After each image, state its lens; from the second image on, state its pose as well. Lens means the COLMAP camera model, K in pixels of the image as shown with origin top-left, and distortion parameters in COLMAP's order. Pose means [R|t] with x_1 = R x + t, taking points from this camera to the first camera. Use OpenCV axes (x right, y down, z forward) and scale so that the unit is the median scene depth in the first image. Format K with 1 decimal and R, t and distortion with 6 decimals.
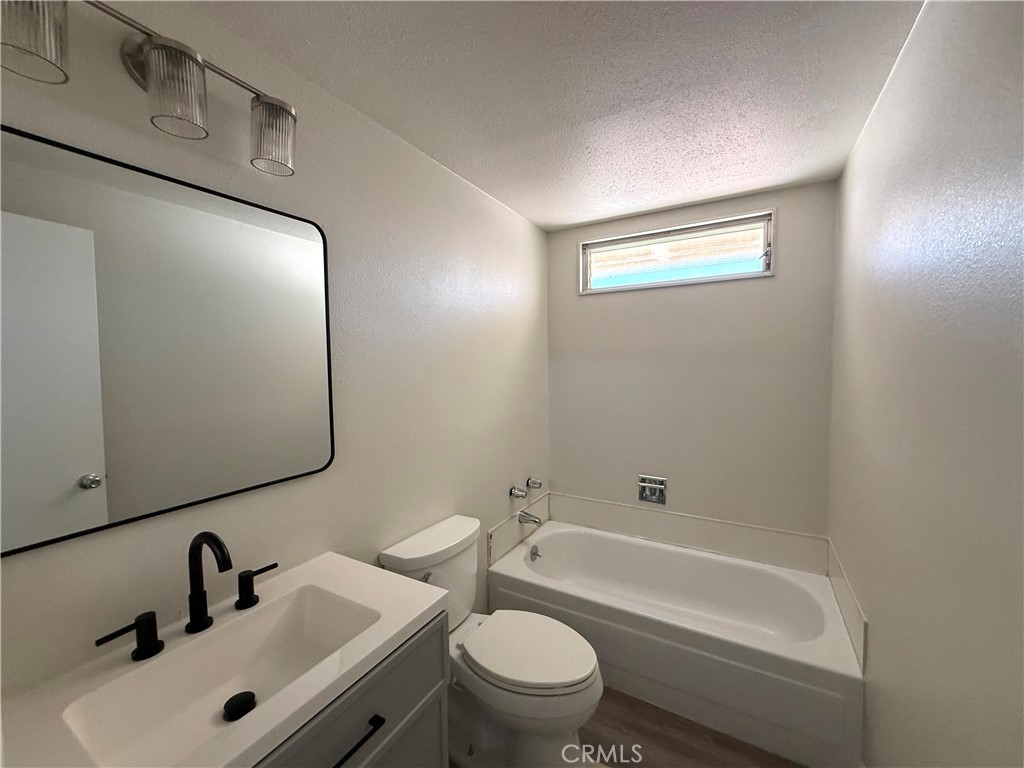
lens RADIAL K [[409.0, 0, 512.4], [0, 409.0, 383.1], [0, 0, 1]] dist [-0.000170, -0.000508]
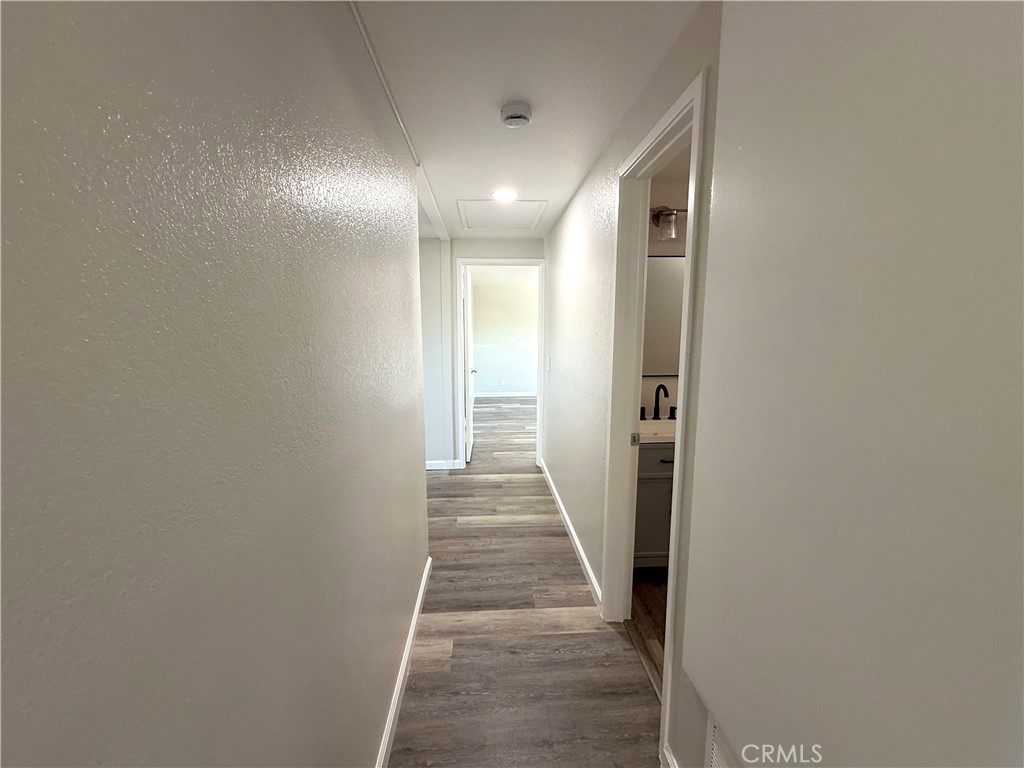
lens RADIAL K [[409.0, 0, 510.6], [0, 409.0, 384.0], [0, 0, 1]] dist [-0.000170, -0.000508]
pose [[0.552118, 0.125124, -0.824324, 0.993083], [-0.044812, 0.991699, 0.120516, 0.053029], [0.832561, -0.029600, 0.553142, -1.417208]]
